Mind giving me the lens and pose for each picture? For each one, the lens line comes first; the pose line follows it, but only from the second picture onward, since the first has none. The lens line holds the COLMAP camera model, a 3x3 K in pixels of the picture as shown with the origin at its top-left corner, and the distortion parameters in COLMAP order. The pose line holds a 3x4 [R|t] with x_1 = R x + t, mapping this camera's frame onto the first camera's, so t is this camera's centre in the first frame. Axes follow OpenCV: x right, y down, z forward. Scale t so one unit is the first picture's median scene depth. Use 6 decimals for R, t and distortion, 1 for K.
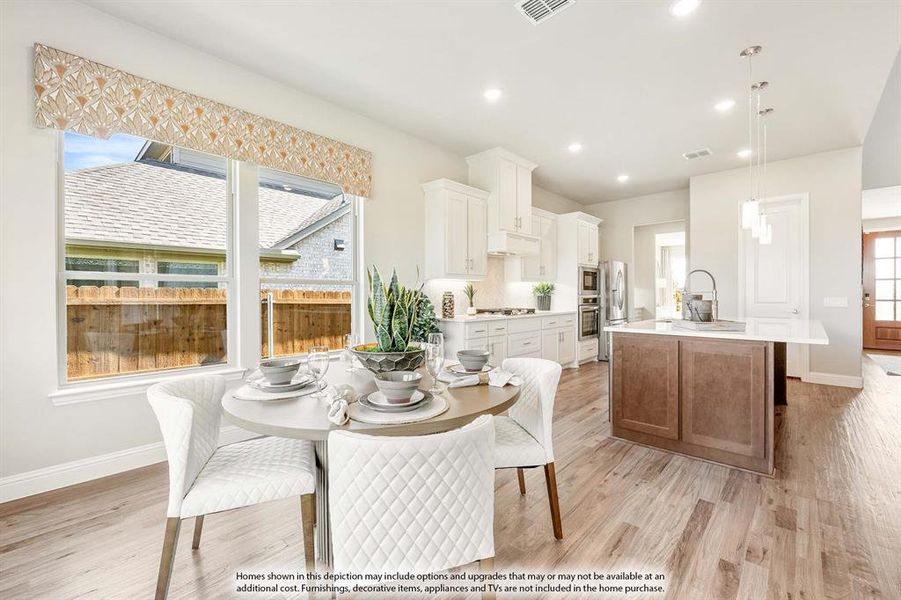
lens RADIAL K [[388.9, 0, 450.5], [0, 388.9, 300.0], [0, 0, 1]] dist [0.000987, 0.000093]
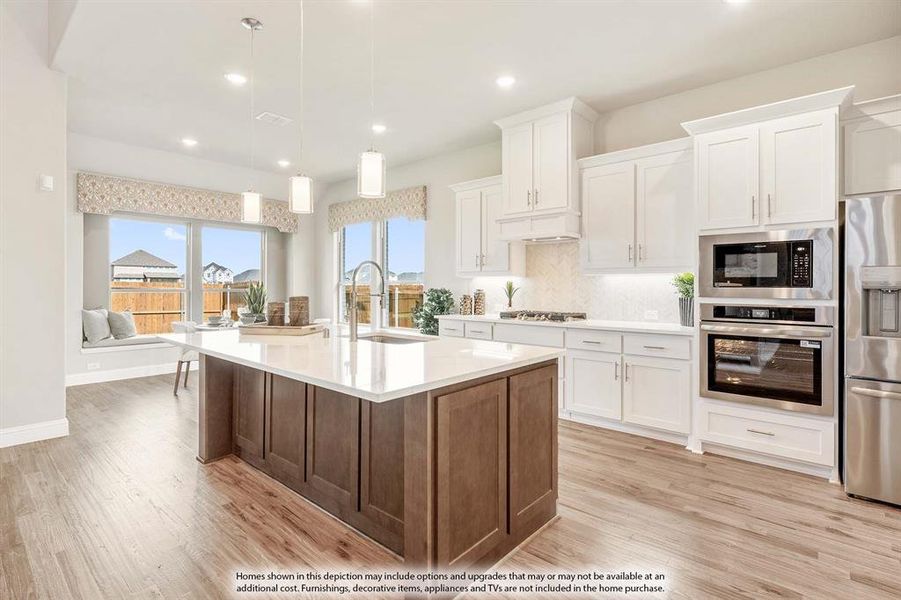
lens RADIAL K [[434.5, 0, 453.6], [0, 434.5, 288.4], [0, 0, 1]] dist [0.000272, 0.000053]
pose [[0.023546, 0.006664, -0.999701, 1.019825], [-0.015108, 0.999866, 0.006309, -0.027915], [0.999609, 0.014955, 0.023644, 0.840727]]
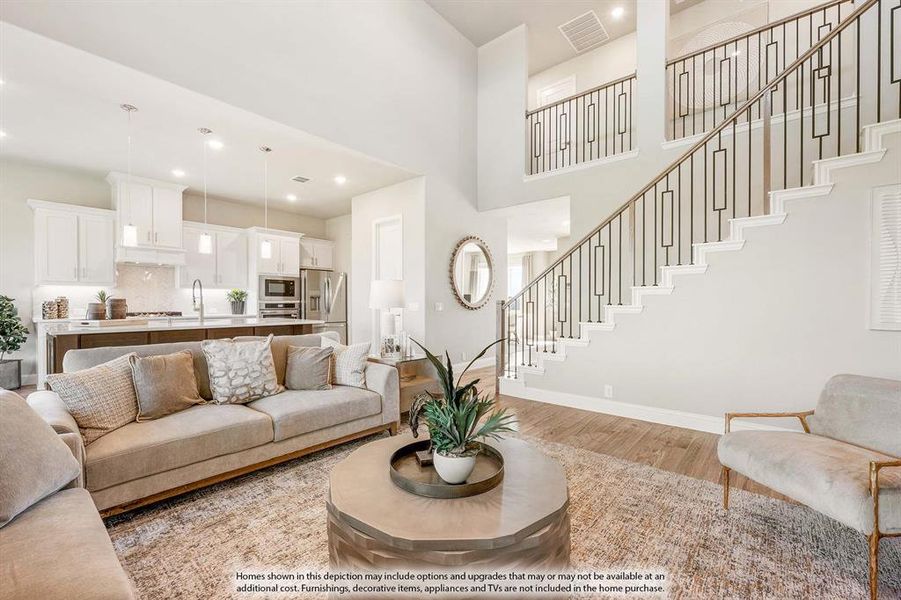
lens RADIAL K [[376.6, 0, 445.2], [0, 376.6, 304.6], [0, 0, 1]] dist [-0.000529, -0.000116]
pose [[0.999506, 0.004332, 0.031125, 1.008333], [-0.004154, 0.999975, -0.005809, 0.003753], [-0.031149, 0.005676, 0.999499, -0.133270]]
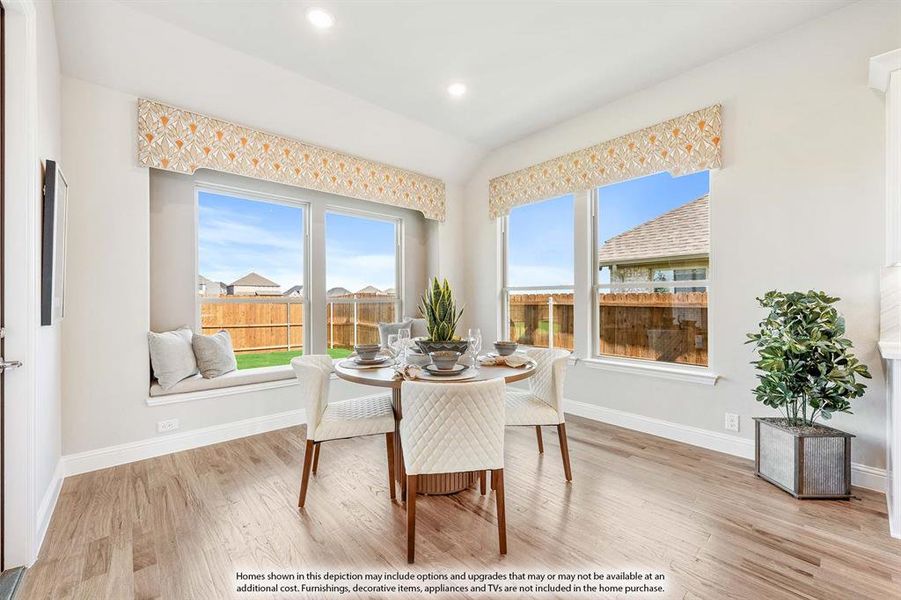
lens RADIAL K [[365.7, 0, 453.4], [0, 365.7, 303.0], [0, 0, 1]] dist [-0.000656, -0.000076]
pose [[-0.100142, 0.009130, -0.994931, 0.415517], [-0.007825, 0.999920, 0.009964, -0.006030], [0.994942, 0.008783, -0.100063, 0.449254]]
